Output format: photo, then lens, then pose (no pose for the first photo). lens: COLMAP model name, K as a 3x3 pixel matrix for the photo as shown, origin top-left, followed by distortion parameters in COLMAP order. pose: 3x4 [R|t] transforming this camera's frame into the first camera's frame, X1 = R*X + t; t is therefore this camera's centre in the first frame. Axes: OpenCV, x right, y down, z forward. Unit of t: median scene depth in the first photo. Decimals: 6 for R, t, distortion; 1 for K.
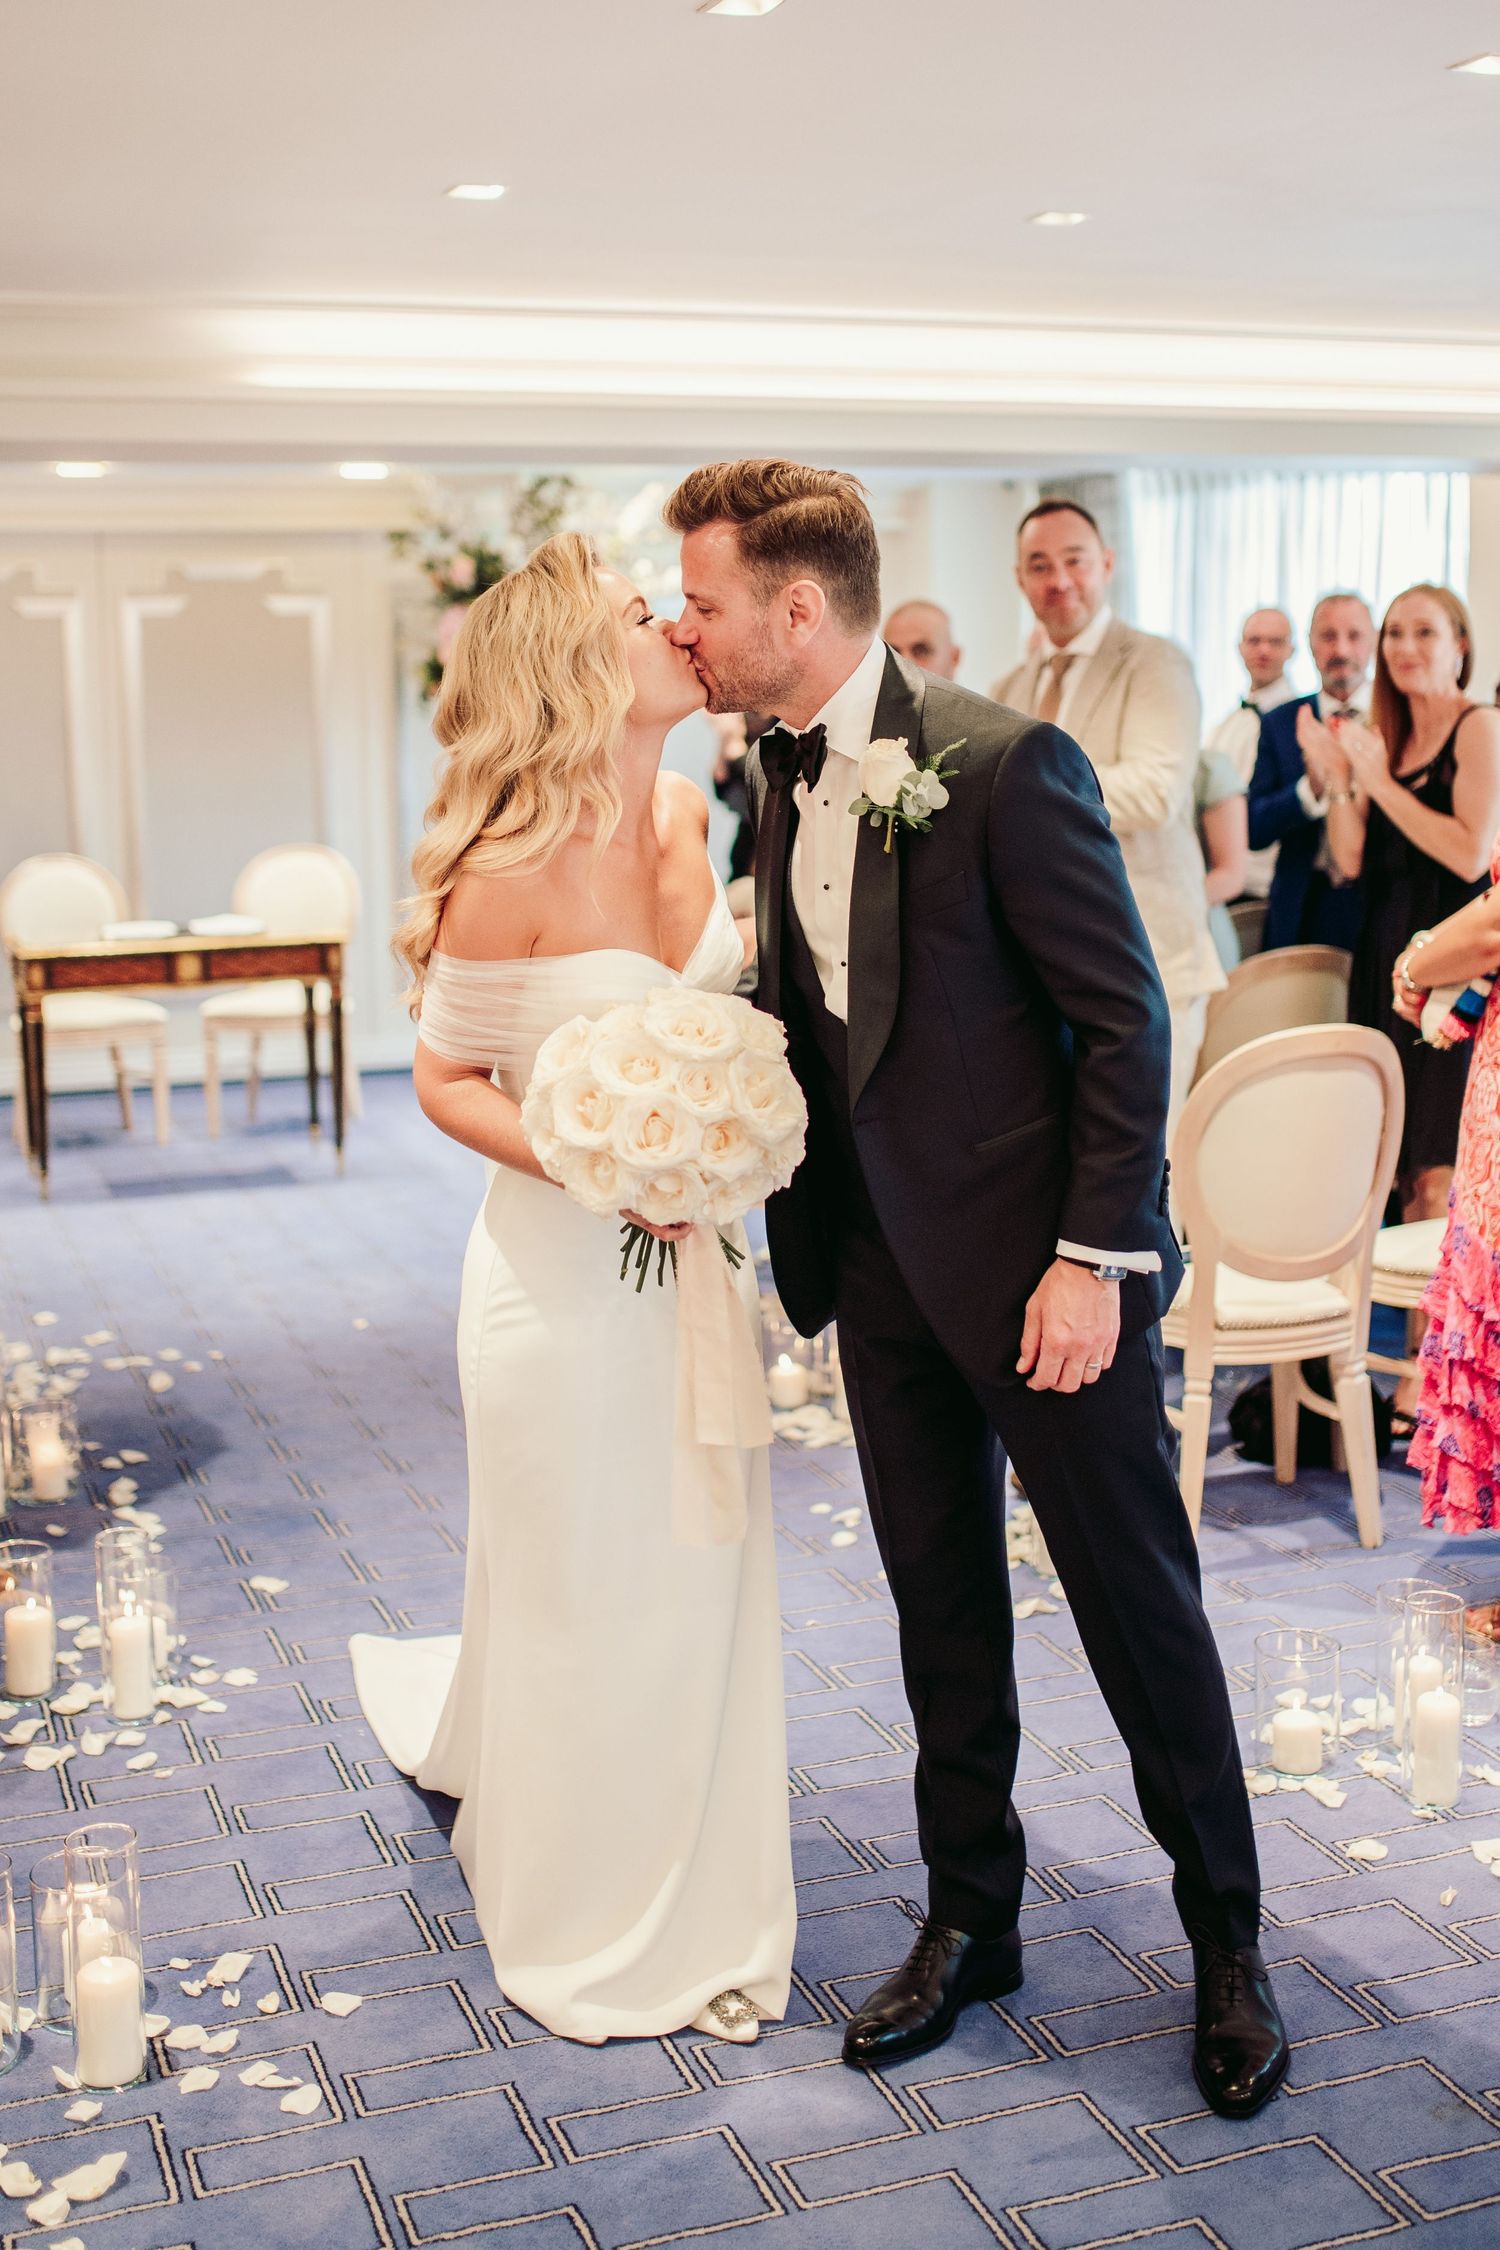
lens RADIAL K [[2252.7, 0, 750.0], [0, 2252.7, 1125.0], [0, 0, 1]] dist [-0.040389, 0.029570]
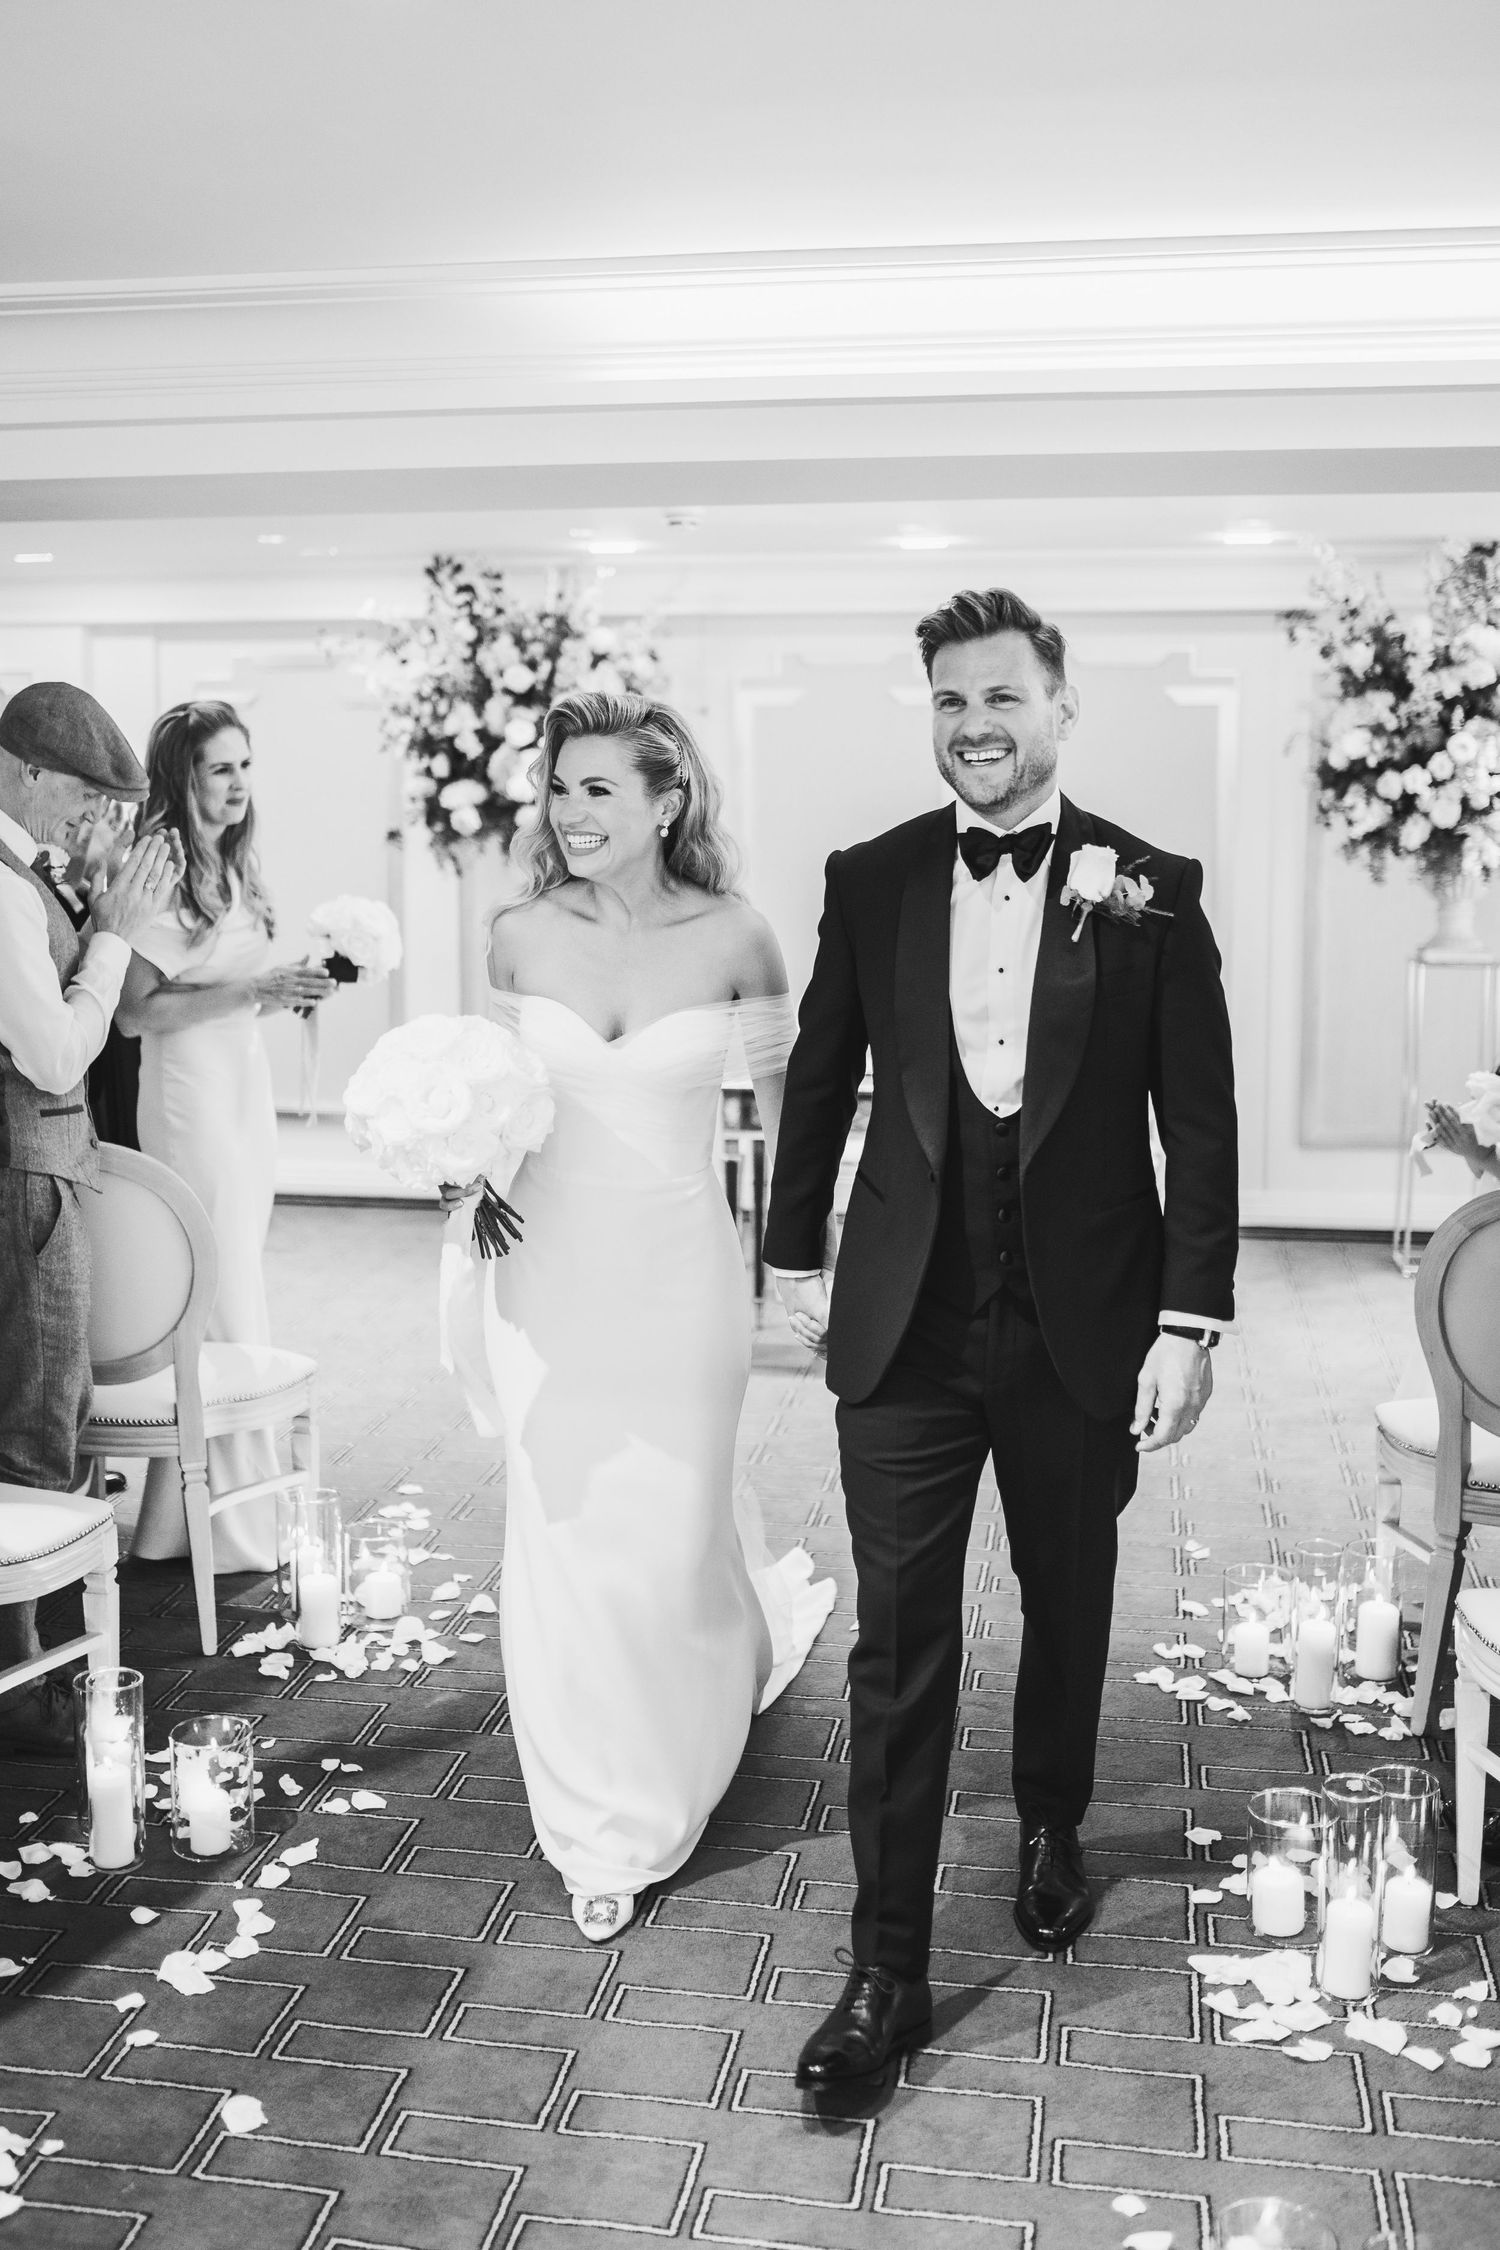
lens RADIAL K [[2252.7, 0, 750.0], [0, 2252.7, 1125.0], [0, 0, 1]] dist [-0.040389, 0.029570]
pose [[0.877012, 0.094434, -0.471098, 0.081456], [-0.112369, 0.993616, -0.010014, -0.040304], [0.467145, 0.061719, 0.882024, 0.172411]]
